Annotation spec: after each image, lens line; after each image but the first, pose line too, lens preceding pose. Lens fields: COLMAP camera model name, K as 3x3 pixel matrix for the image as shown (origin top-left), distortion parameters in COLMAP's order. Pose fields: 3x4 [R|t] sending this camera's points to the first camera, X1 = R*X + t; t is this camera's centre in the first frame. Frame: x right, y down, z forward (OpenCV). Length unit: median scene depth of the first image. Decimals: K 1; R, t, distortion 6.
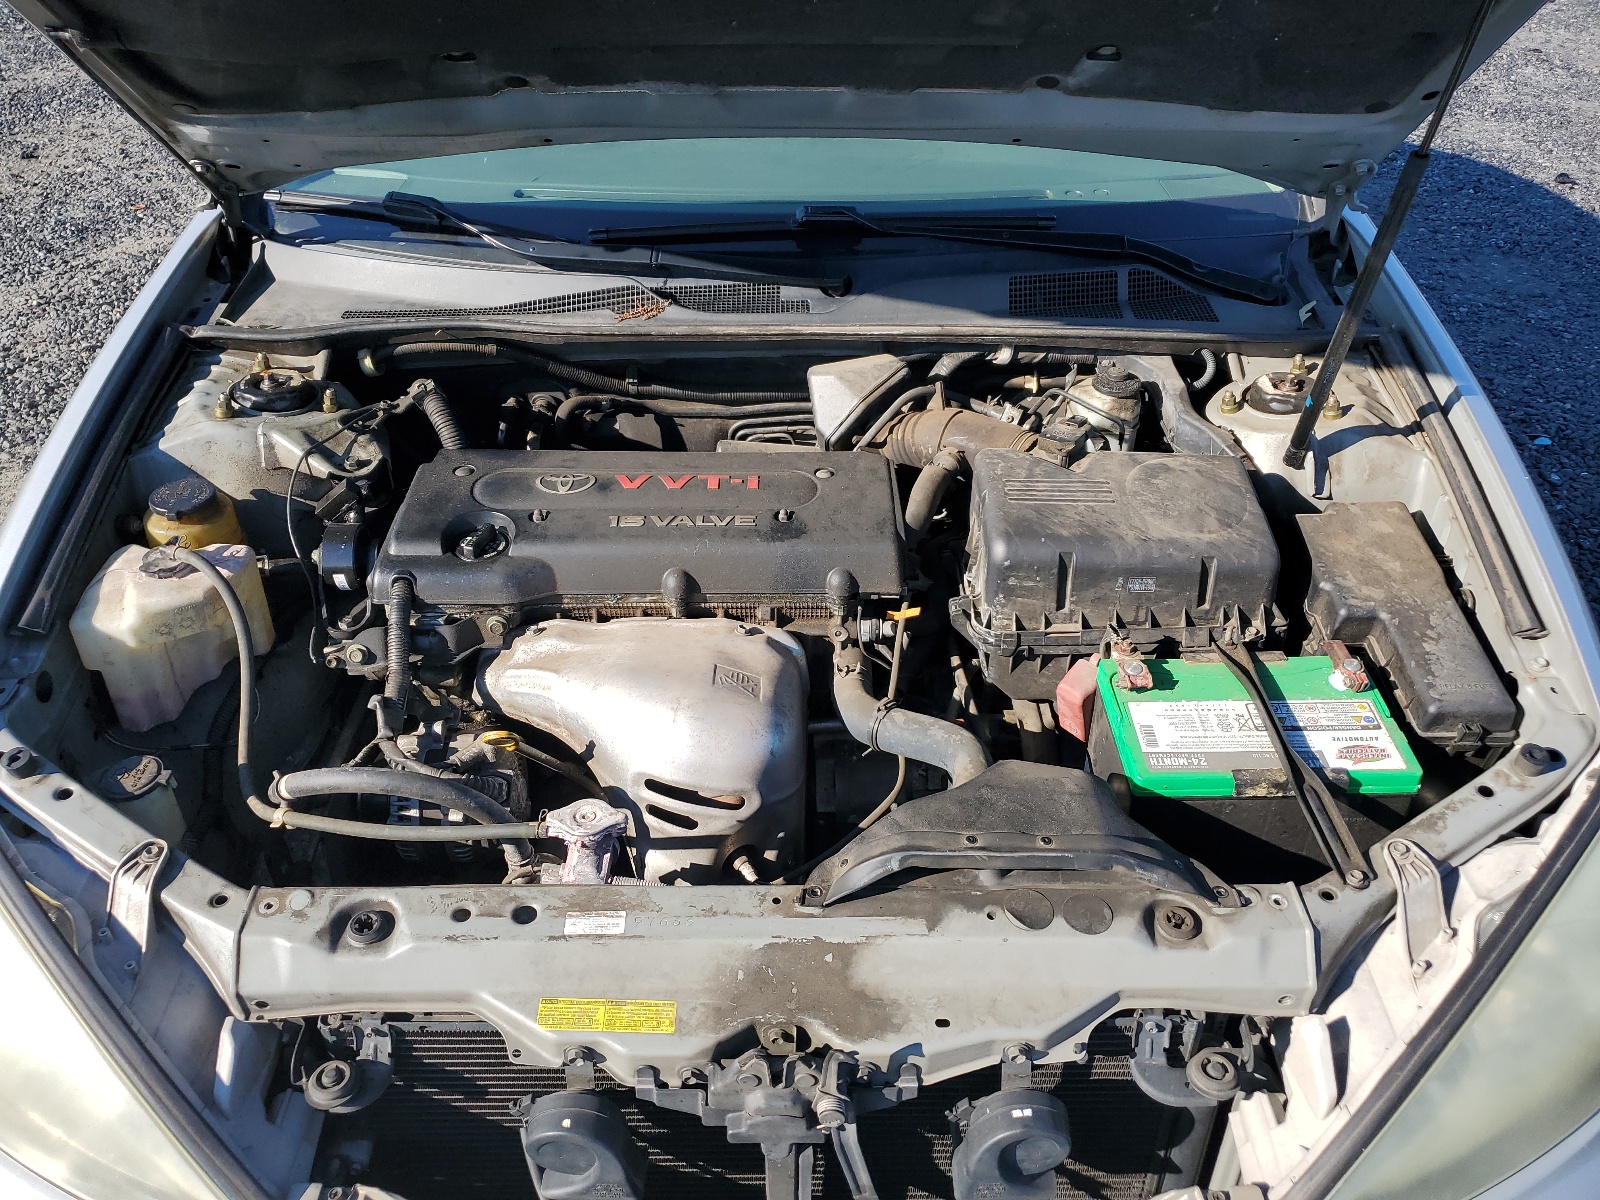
lens RADIAL K [[1256.6, 0, 800.0], [0, 1256.6, 600.0], [0, 0, 1]] dist [0.000384, 0.069491]
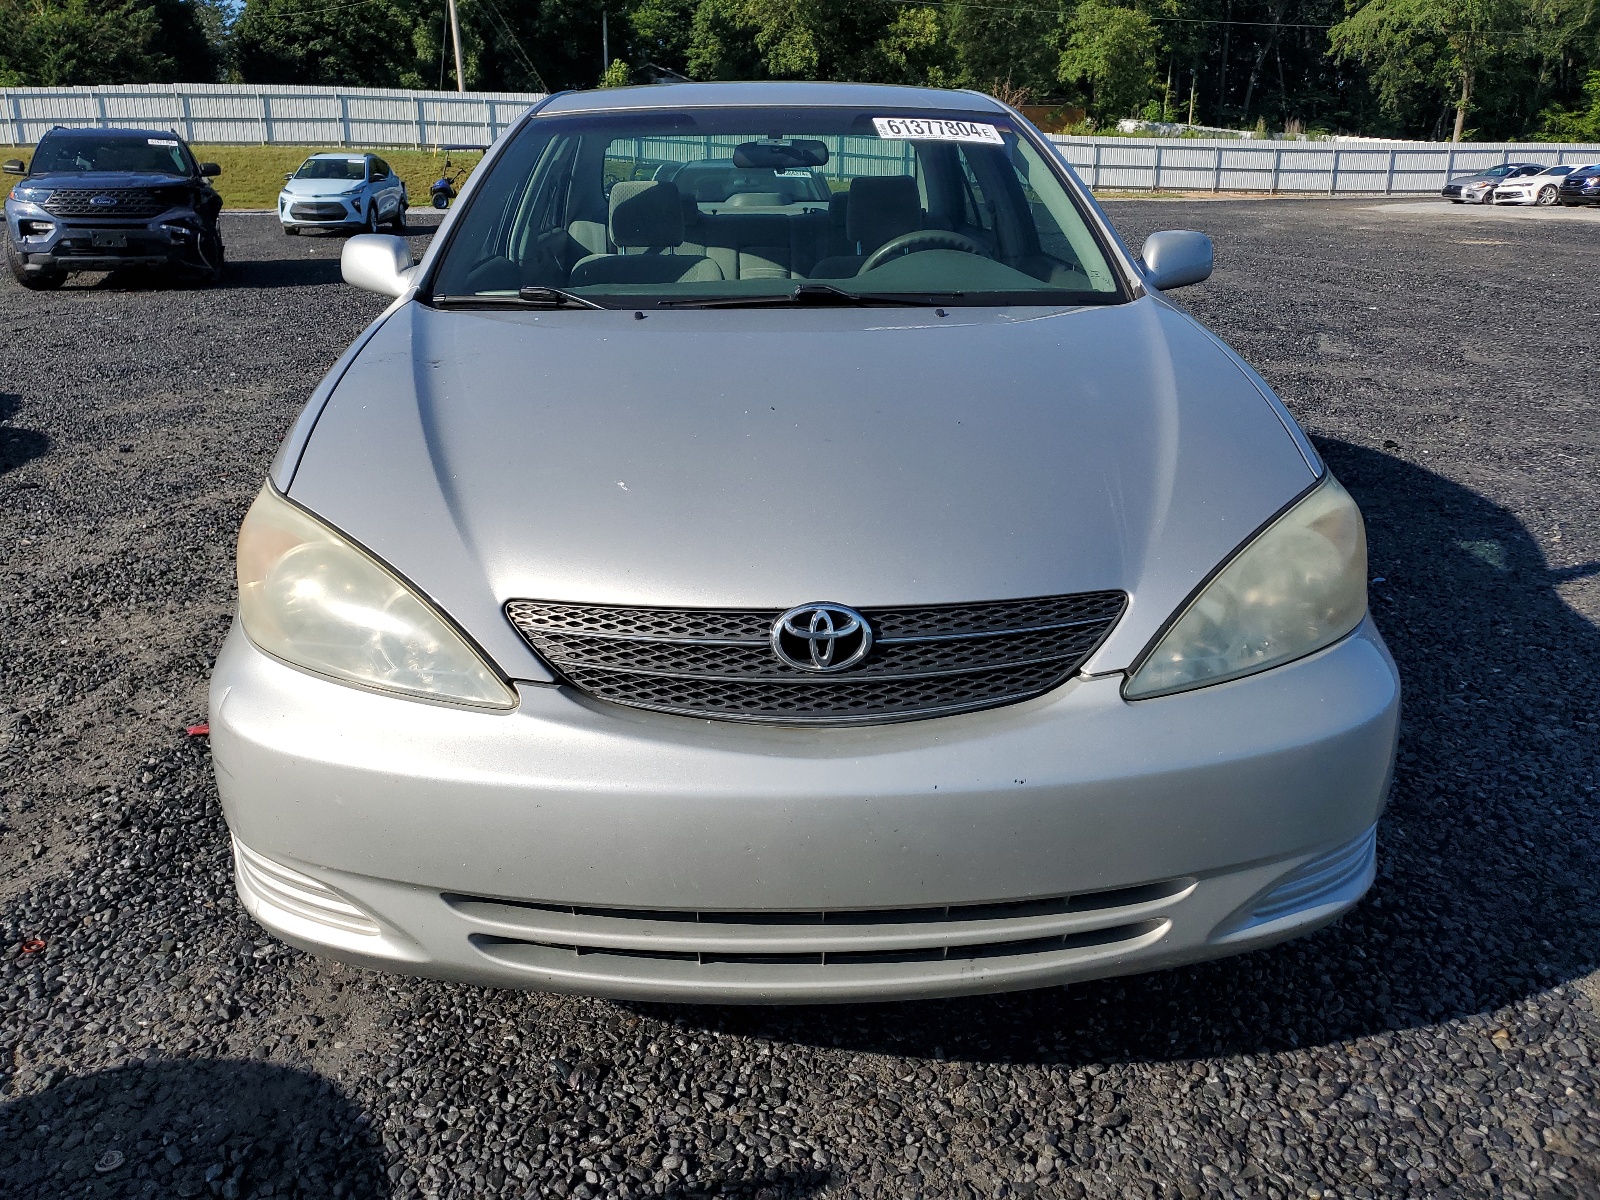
lens RADIAL K [[1256.6, 0, 800.0], [0, 1256.6, 600.0], [0, 0, 1]] dist [0.000384, 0.069491]
pose [[0.999159, -0.021380, 0.034988, -0.021614], [0.030803, 0.954595, -0.296311, 0.187914], [-0.027064, 0.297139, 0.954451, -0.126314]]
